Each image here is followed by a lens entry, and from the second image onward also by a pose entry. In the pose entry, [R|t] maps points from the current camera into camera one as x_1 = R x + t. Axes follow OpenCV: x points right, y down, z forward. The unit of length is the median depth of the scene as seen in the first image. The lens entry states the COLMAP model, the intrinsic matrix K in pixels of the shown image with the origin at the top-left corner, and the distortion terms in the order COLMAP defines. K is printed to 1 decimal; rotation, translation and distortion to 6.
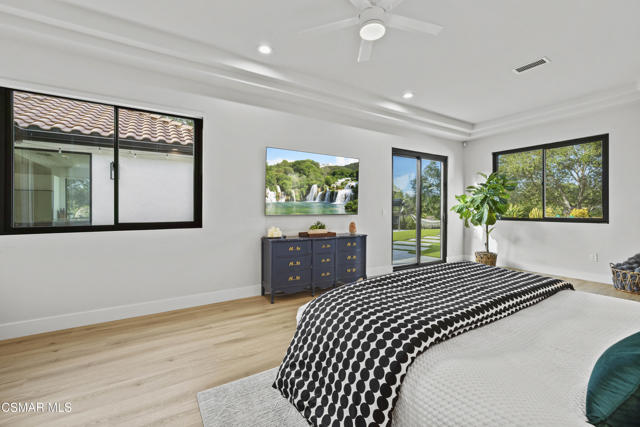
lens RADIAL K [[271.0, 0, 315.9], [0, 271.0, 209.7], [0, 0, 1]] dist [0.000488, -0.000202]
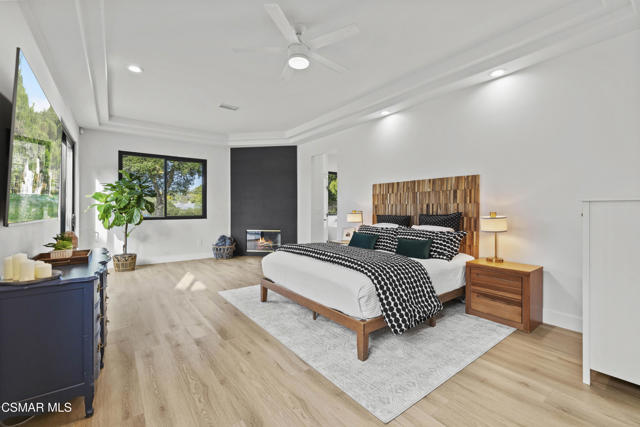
lens RADIAL K [[271.0, 0, 319.1], [0, 271.0, 213.5], [0, 0, 1]] dist [0.000488, -0.000202]
pose [[-0.090940, -0.018314, 0.995688, -0.555378], [0.002620, 0.999823, 0.018629, -0.005365], [-0.995853, 0.004303, -0.090876, 0.559626]]
